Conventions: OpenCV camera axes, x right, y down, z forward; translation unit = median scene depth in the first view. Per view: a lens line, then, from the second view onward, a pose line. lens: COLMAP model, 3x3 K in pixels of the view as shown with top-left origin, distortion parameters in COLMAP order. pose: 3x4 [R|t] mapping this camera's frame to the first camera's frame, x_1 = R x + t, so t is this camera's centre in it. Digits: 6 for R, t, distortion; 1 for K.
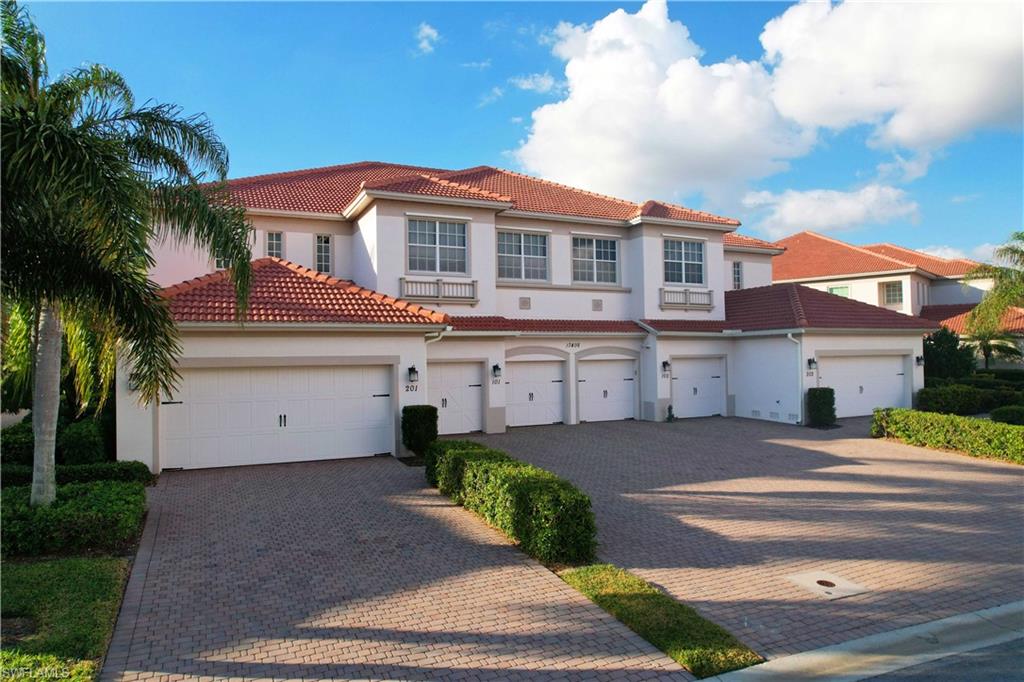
lens RADIAL K [[653.2, 0, 516.3], [0, 653.2, 340.7], [0, 0, 1]] dist [-0.075008, 0.056069]
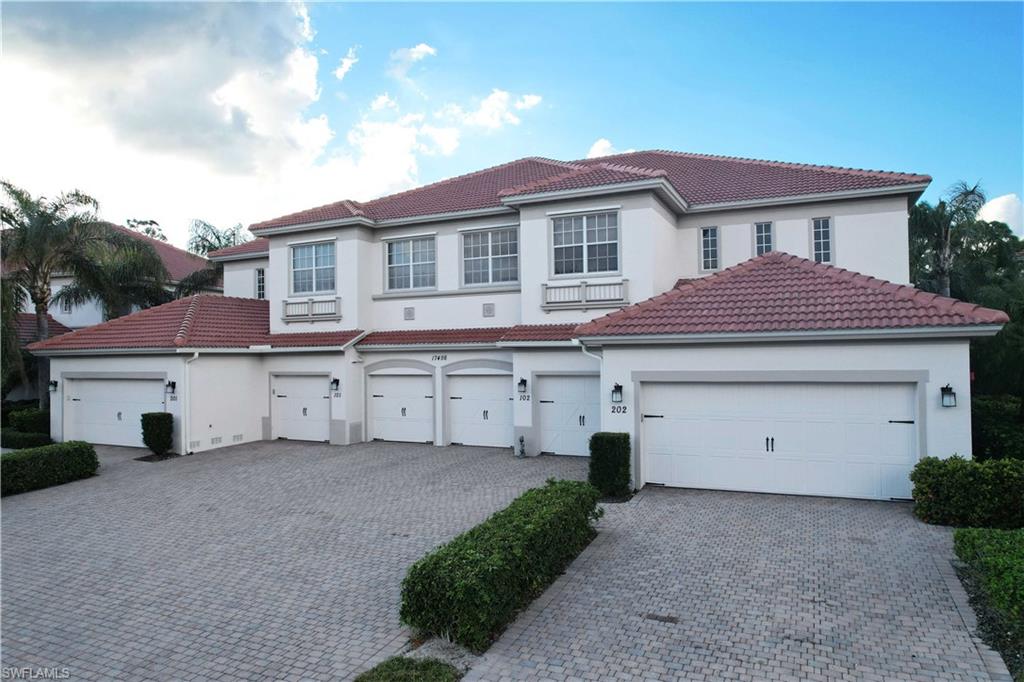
lens RADIAL K [[653.2, 0, 516.3], [0, 653.2, 340.7], [0, 0, 1]] dist [-0.075008, 0.056069]
pose [[0.638884, -0.013384, -0.769186, 0.806278], [0.019189, 0.999815, -0.001458, -0.012774], [0.769064, -0.013828, 0.639023, 0.485508]]
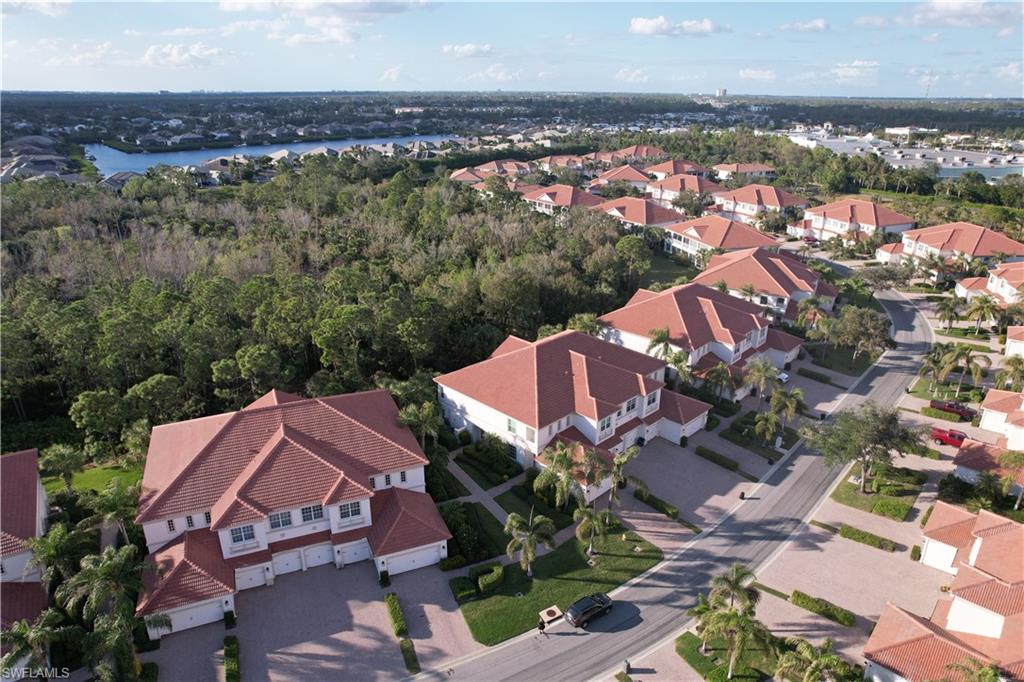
lens RADIAL K [[653.2, 0, 516.3], [0, 653.2, 340.7], [0, 0, 1]] dist [-0.075008, 0.056069]
pose [[0.998804, 0.033167, -0.035915, 1.013094], [-0.016859, 0.923269, 0.383784, -1.778689], [0.045888, -0.382720, 0.922724, -1.088287]]
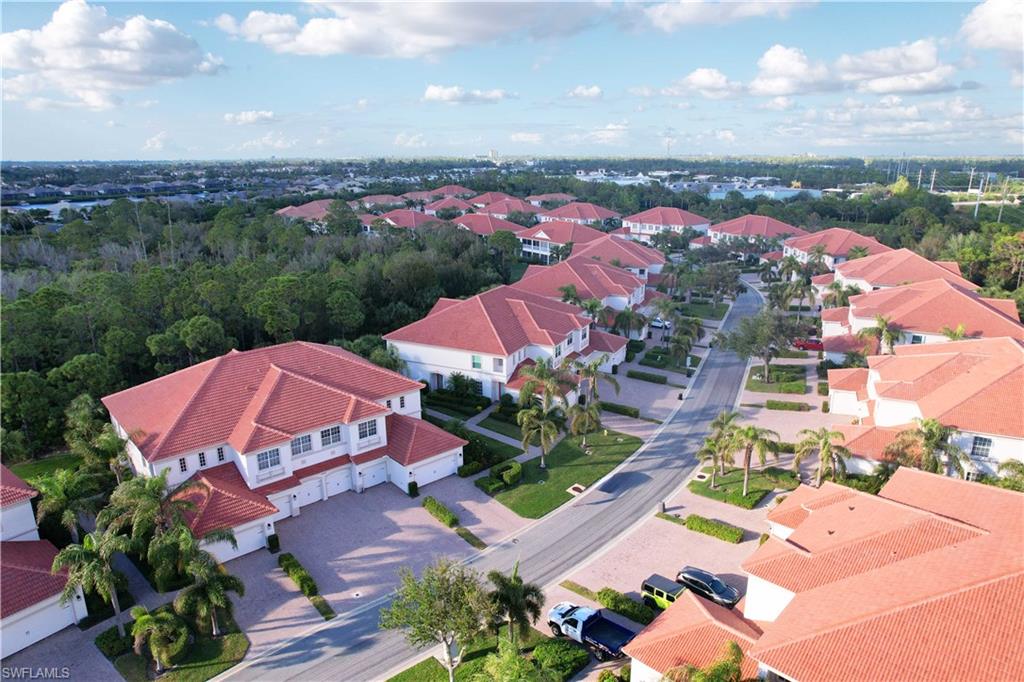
lens RADIAL K [[653.2, 0, 516.3], [0, 653.2, 340.7], [0, 0, 1]] dist [-0.075008, 0.056069]
pose [[0.961654, -0.068675, 0.265527, 0.172358], [-0.013058, 0.955581, 0.294439, -1.255610], [-0.273953, -0.286616, 0.918042, -1.448102]]
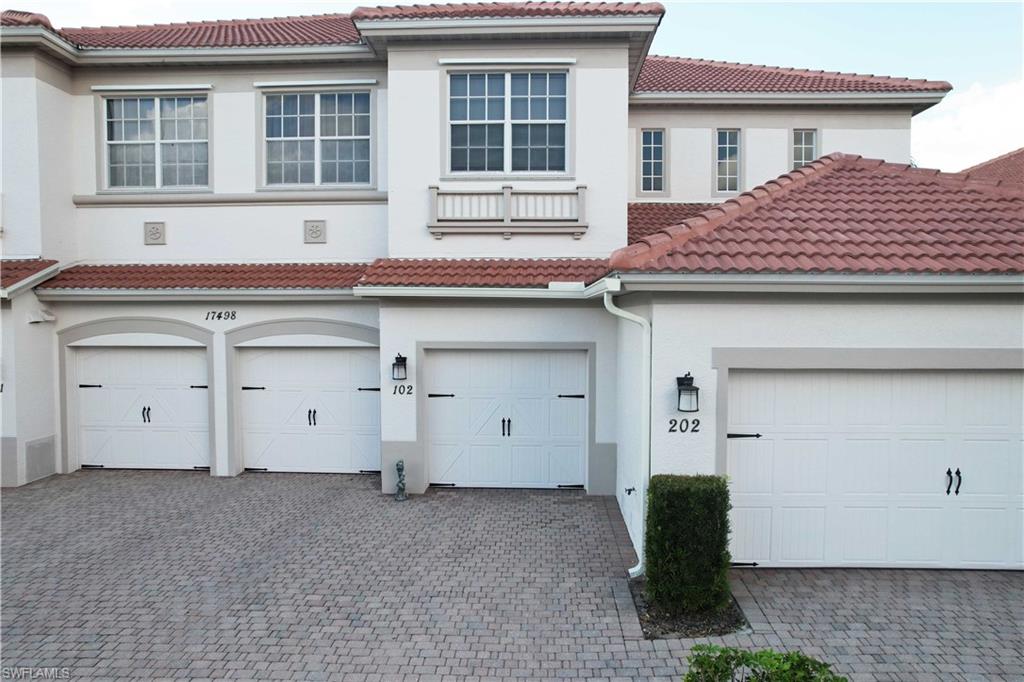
lens RADIAL K [[665.9, 0, 512.0], [0, 665.9, 341.0], [0, 0, 1]] dist [-0.076194, 0.067057]
pose [[0.885439, 0.032621, -0.463609, 0.484253], [-0.003392, 0.997961, 0.063741, -0.005868], [0.464743, -0.054867, 0.883744, 0.635896]]
